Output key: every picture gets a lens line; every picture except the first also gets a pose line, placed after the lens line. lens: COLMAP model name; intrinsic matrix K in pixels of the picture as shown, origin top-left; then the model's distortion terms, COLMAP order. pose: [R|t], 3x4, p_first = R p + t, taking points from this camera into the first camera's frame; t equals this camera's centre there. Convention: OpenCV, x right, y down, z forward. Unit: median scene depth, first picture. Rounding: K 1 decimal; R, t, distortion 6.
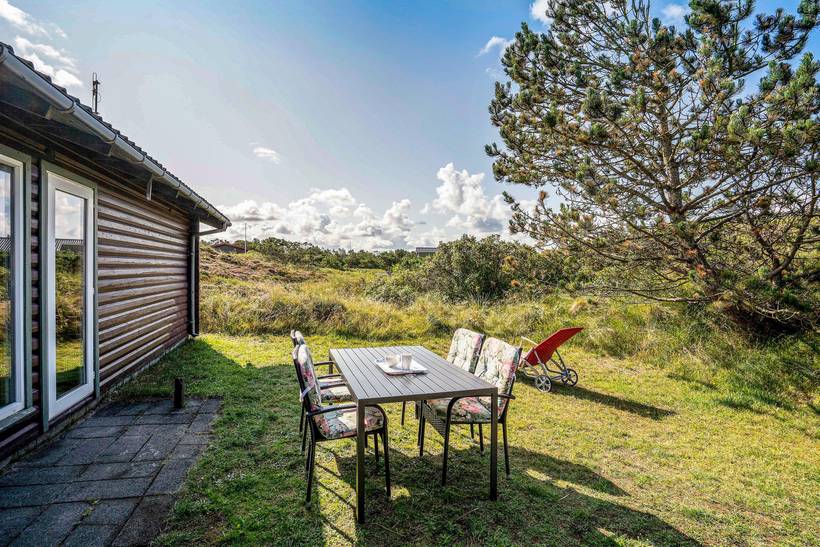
lens RADIAL K [[413.5, 0, 410.0], [0, 413.5, 273.5], [0, 0, 1]] dist [-0.049057, 0.027406]
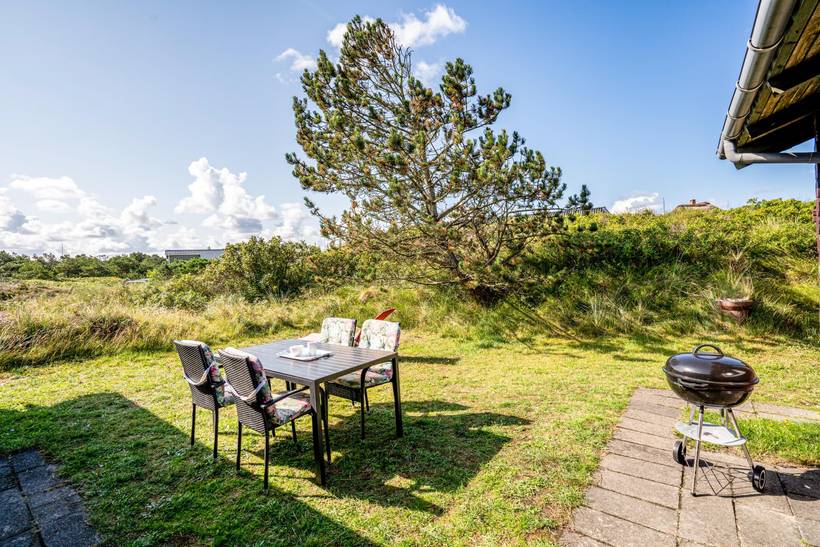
lens RADIAL K [[413.5, 0, 410.0], [0, 413.5, 273.5], [0, 0, 1]] dist [-0.049057, 0.027406]
pose [[0.778994, -0.057012, 0.624434, -0.265696], [0.055692, 0.998213, 0.021662, -0.003148], [-0.624553, 0.017902, 0.780778, -0.037015]]
